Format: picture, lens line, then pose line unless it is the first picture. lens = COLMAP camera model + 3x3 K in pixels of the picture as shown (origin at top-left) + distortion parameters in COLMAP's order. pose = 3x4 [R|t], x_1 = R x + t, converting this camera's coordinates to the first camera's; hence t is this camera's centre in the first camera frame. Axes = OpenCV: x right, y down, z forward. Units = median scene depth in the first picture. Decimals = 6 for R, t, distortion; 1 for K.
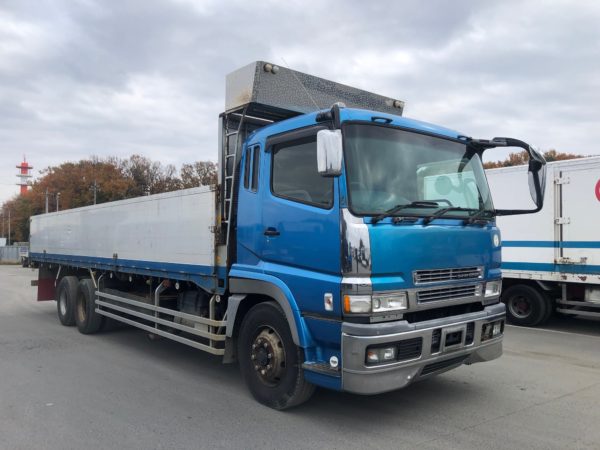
lens RADIAL K [[496.7, 0, 318.6], [0, 496.7, 225.0], [0, 0, 1]] dist [0.005363, 0.000432]
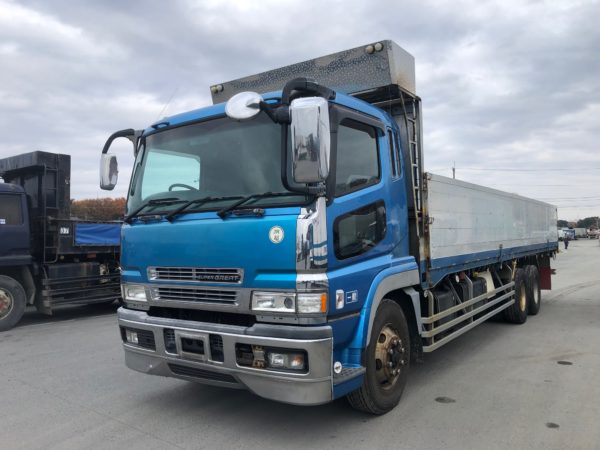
lens RADIAL K [[496.7, 0, 318.6], [0, 496.7, 225.0], [0, 0, 1]] dist [0.005363, 0.000432]
pose [[0.250400, -0.019545, -0.967945, 1.189488], [0.061878, 0.998075, -0.004146, 0.028060], [0.966163, -0.058857, 0.251127, 0.997027]]
